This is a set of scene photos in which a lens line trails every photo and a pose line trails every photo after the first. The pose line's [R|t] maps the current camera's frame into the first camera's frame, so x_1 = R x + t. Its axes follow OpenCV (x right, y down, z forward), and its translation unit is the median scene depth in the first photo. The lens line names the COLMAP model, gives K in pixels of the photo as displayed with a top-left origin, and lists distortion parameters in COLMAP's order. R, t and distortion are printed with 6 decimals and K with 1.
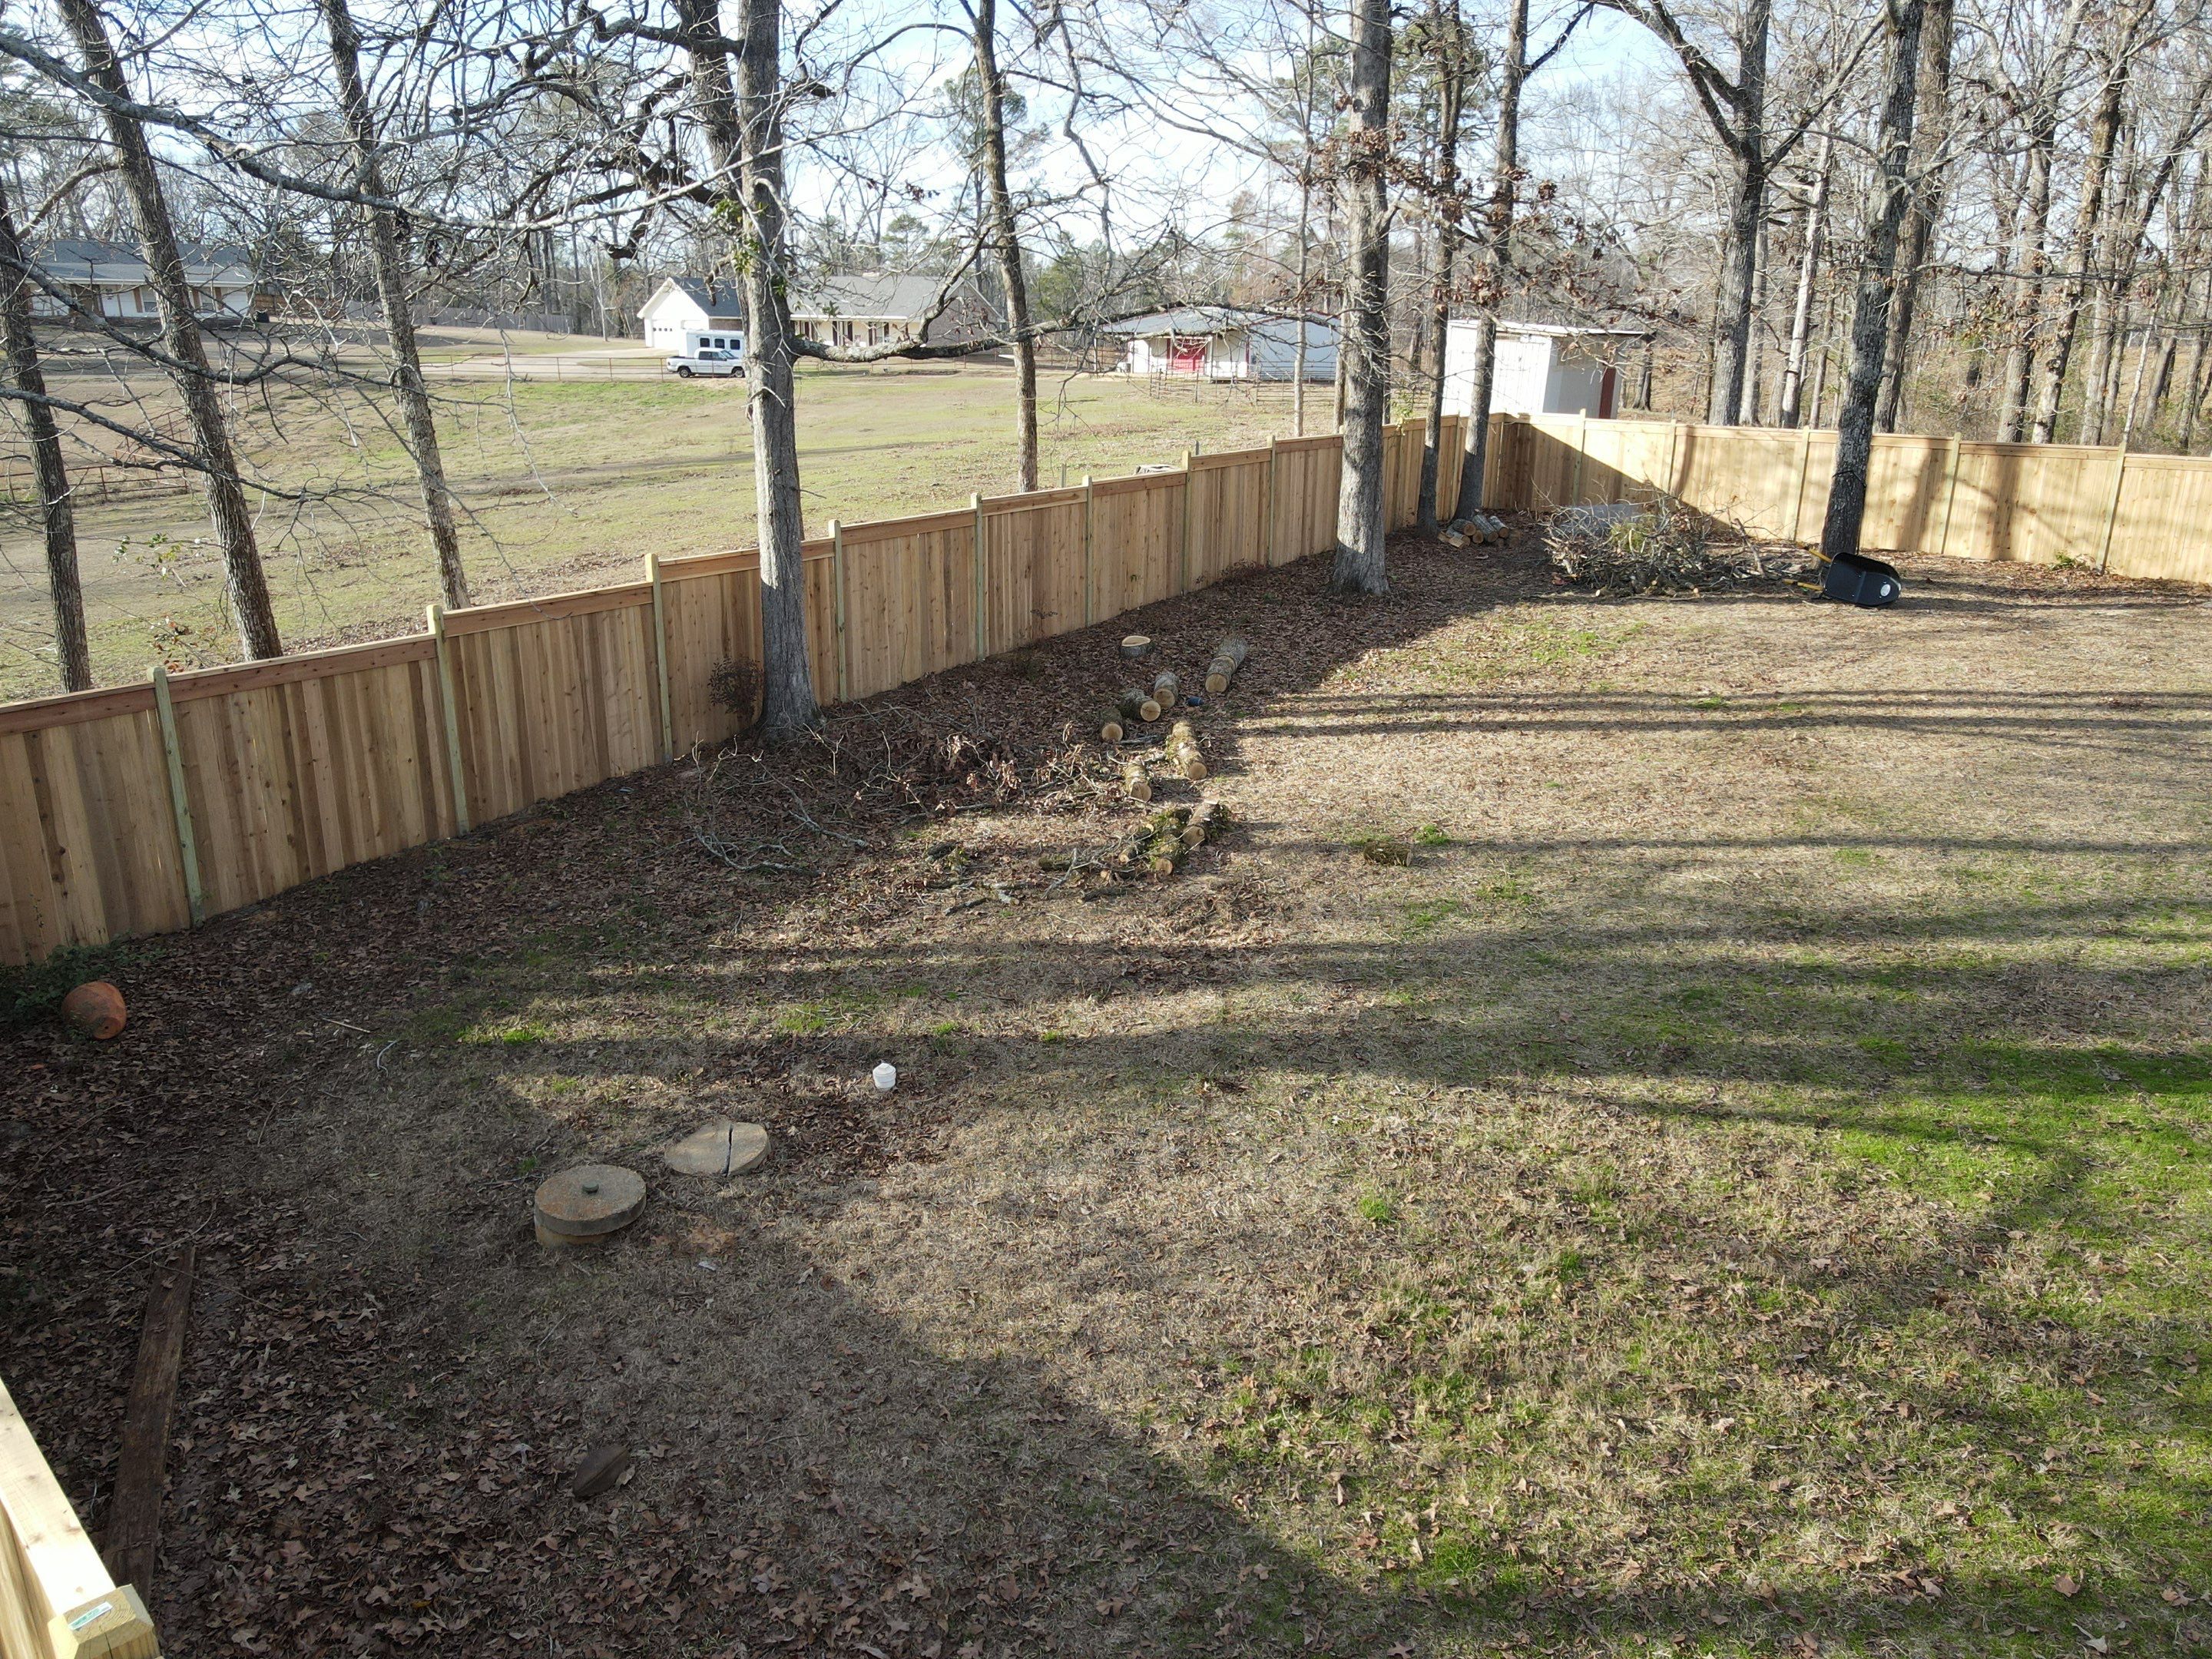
lens RADIAL K [[1617.4, 0, 1103.5], [0, 1617.4, 817.9], [0, 0, 1]] dist [0.006575, 0.024676]
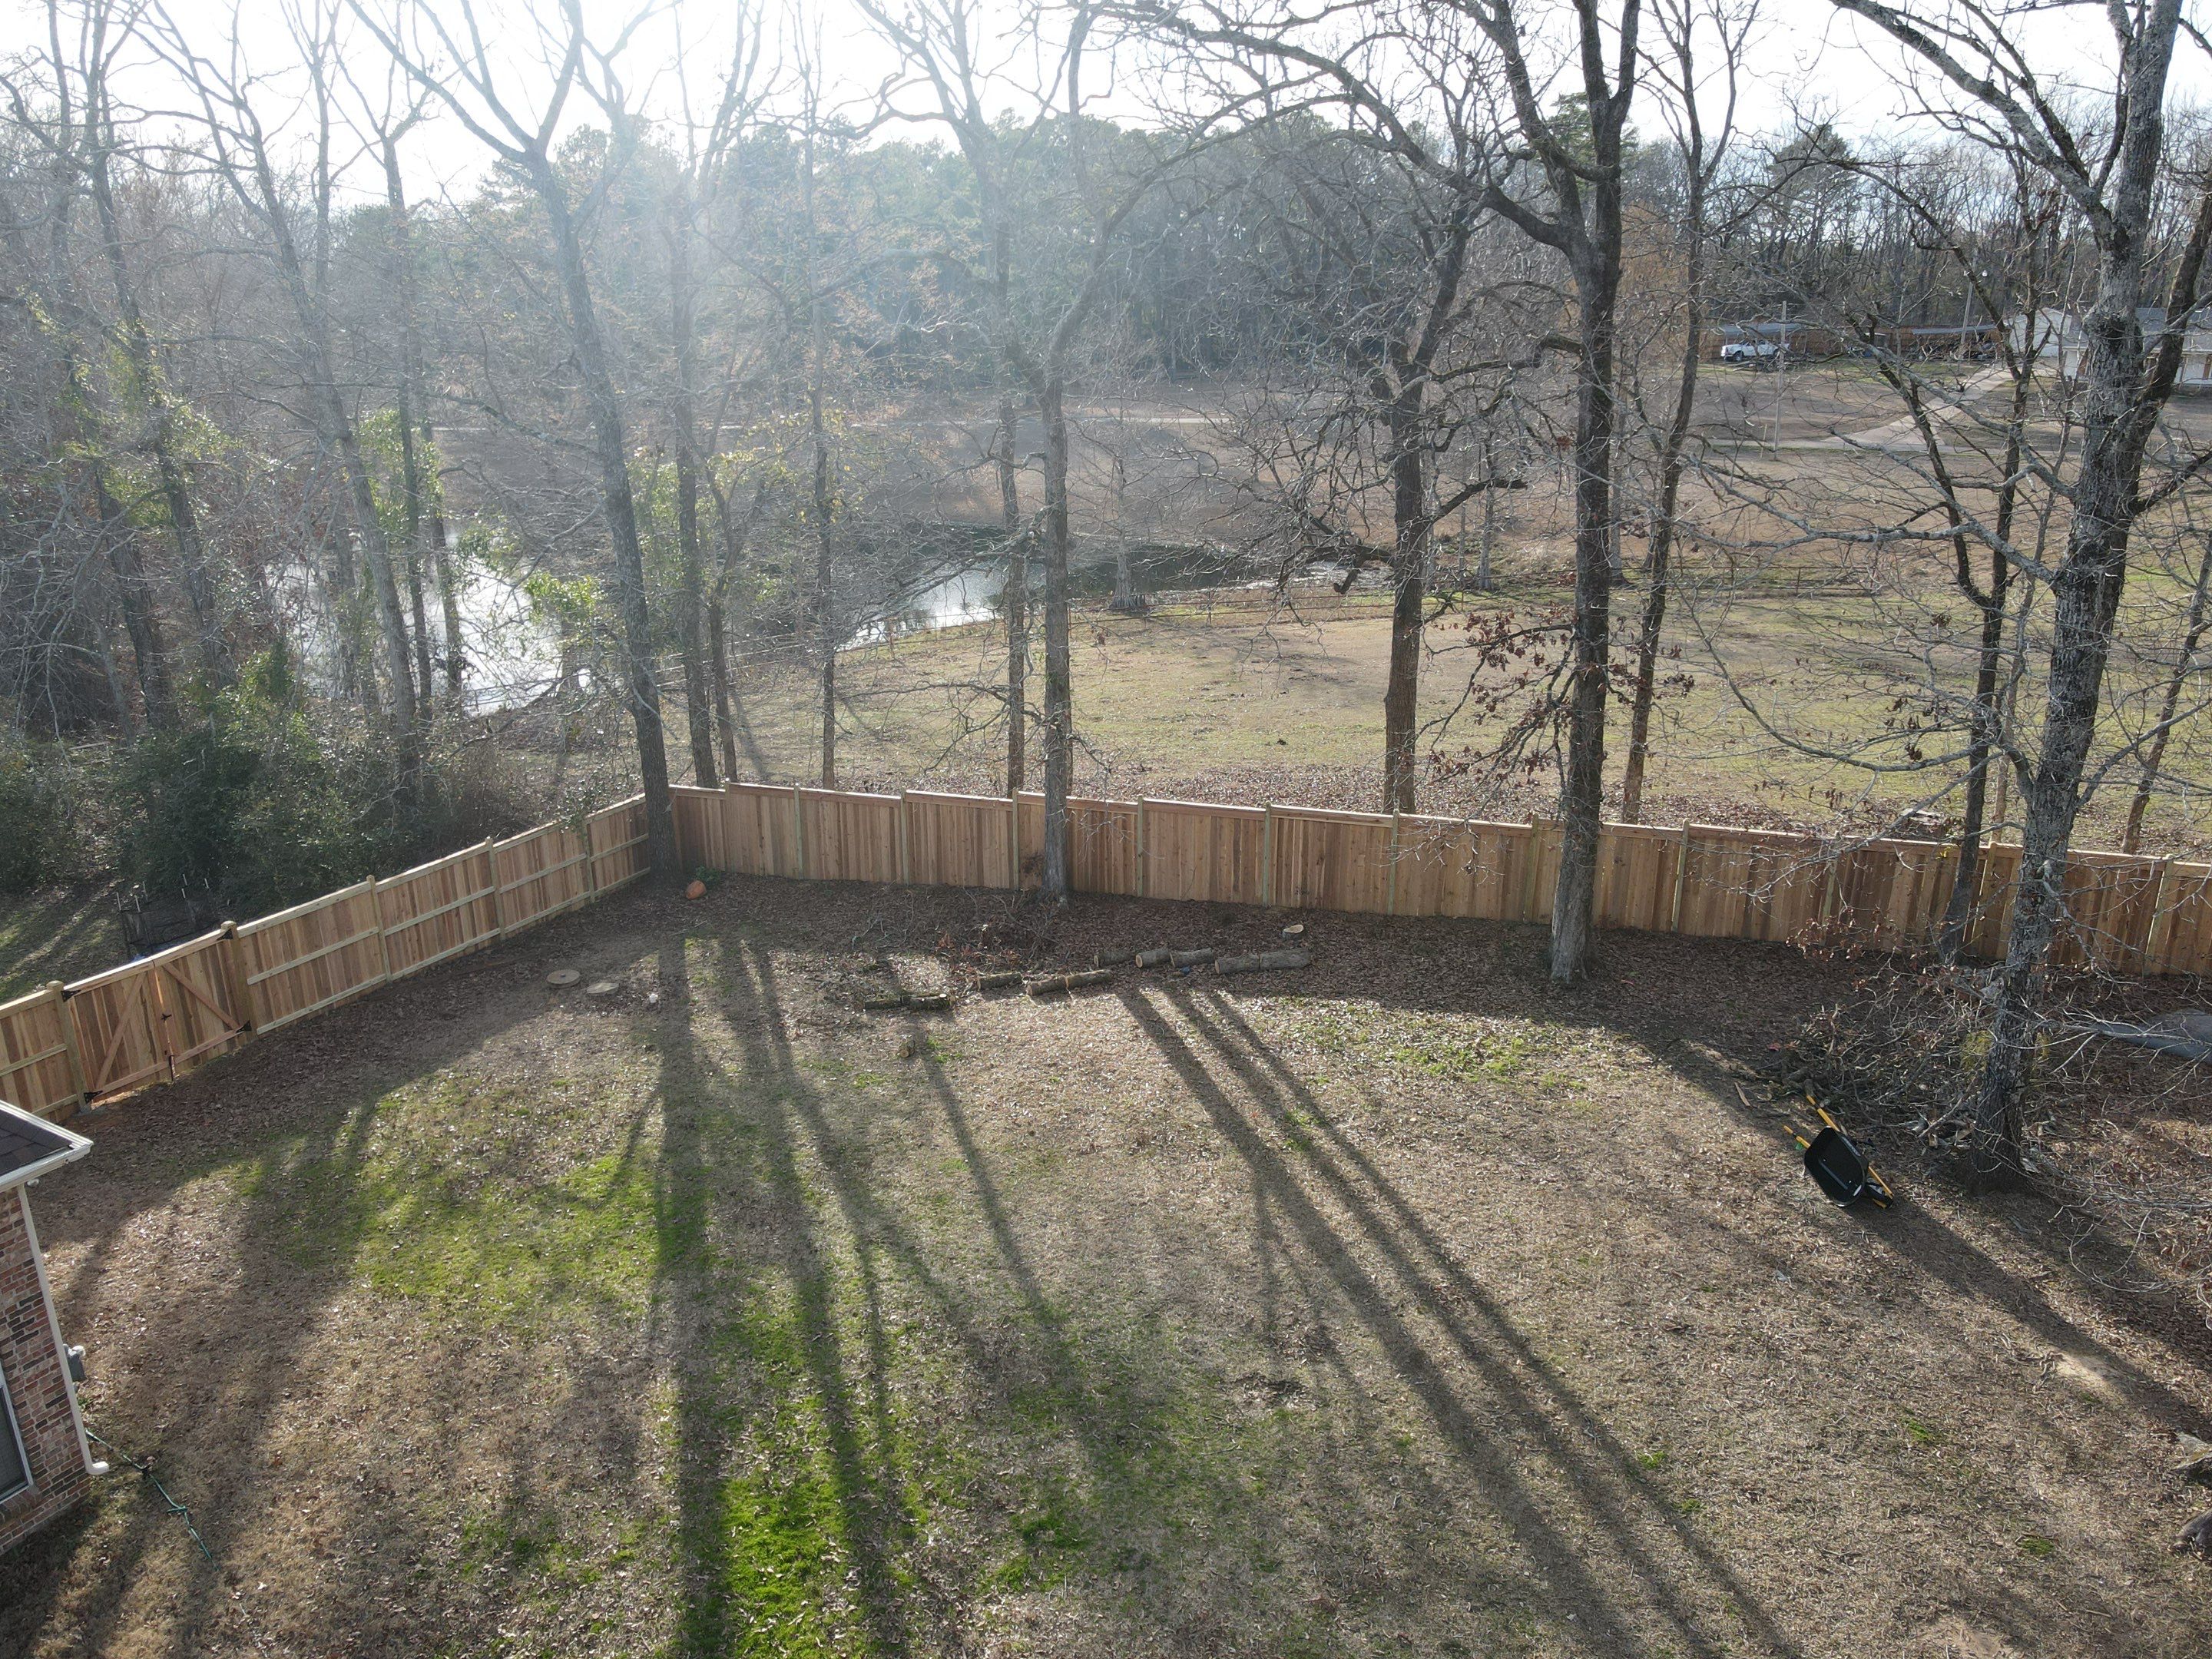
lens RADIAL K [[1617.4, 0, 1104.5], [0, 1617.4, 829.1], [0, 0, 1]] dist [0.006575, 0.024676]
pose [[0.295232, 0.302235, -0.906362, 1.051920], [-0.272184, 0.935944, 0.223440, -0.394505], [0.915835, 0.180731, 0.358584, 0.263287]]
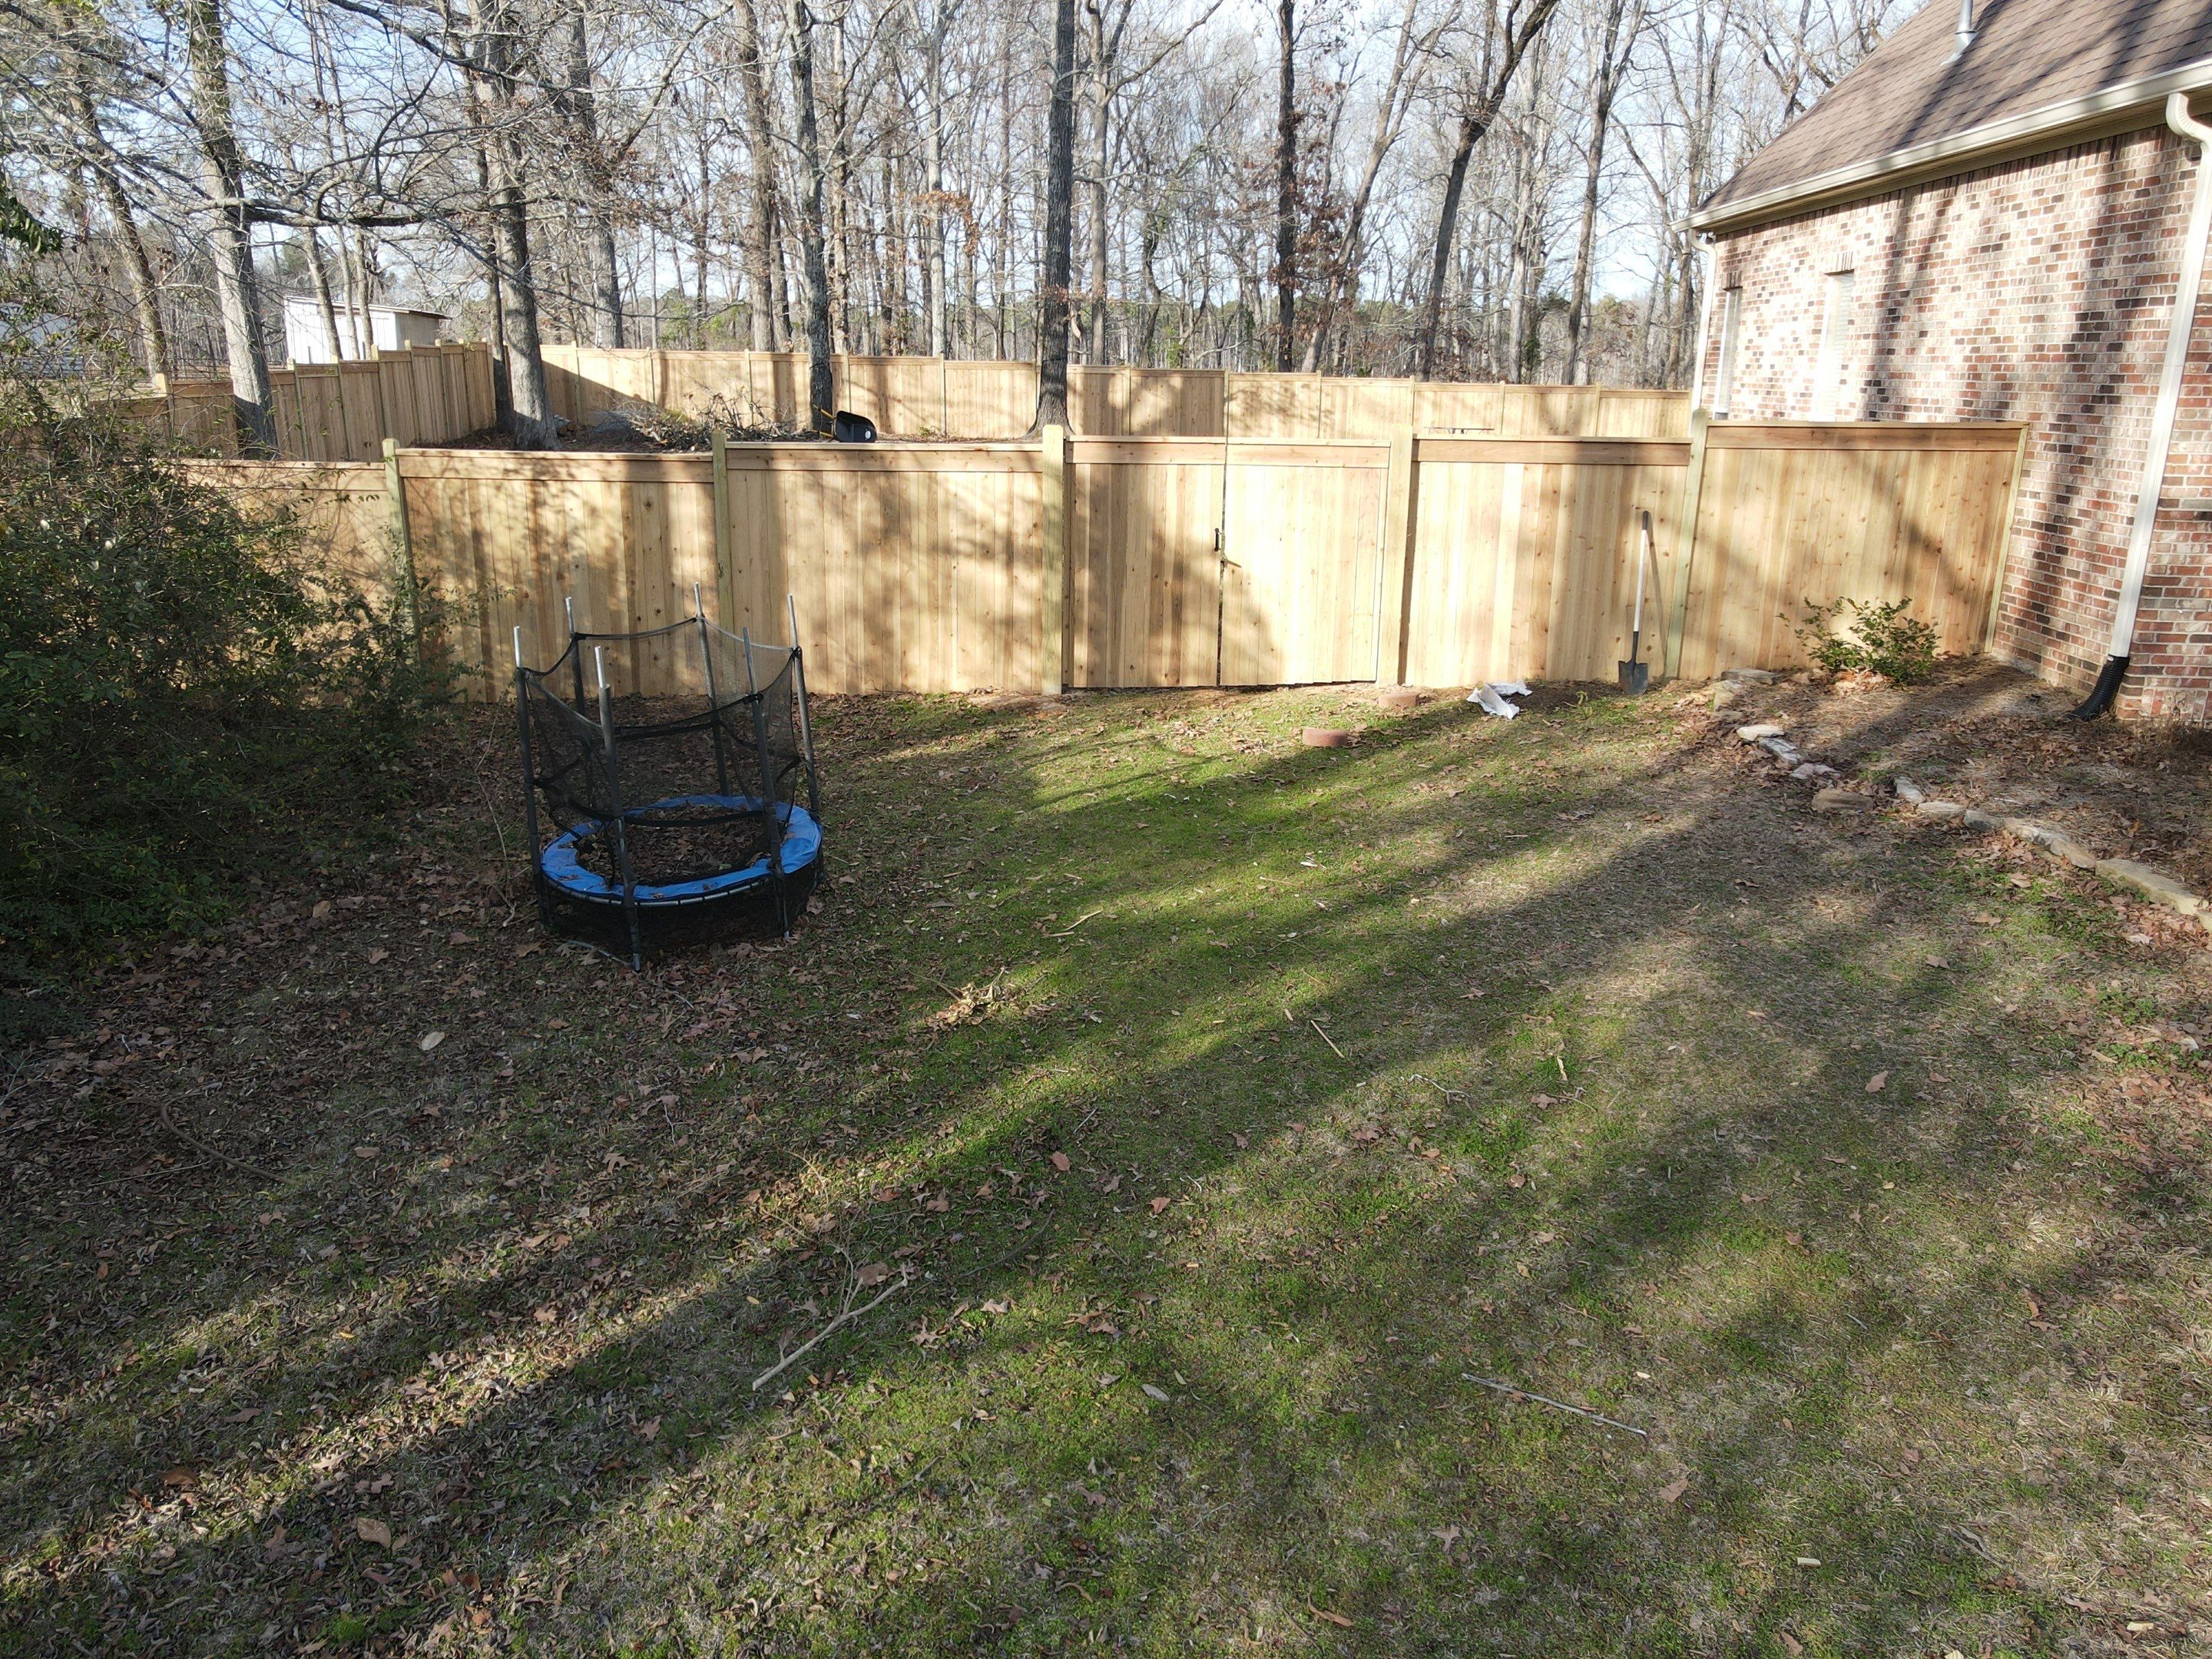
lens RADIAL K [[1617.4, 0, 1104.2], [0, 1617.4, 832.4], [0, 0, 1]] dist [0.006575, 0.024676]
pose [[0.728288, -0.195115, 0.656907, -0.448349], [0.196520, 0.977812, 0.072556, 0.164987], [-0.656488, 0.076253, 0.750472, -0.287757]]
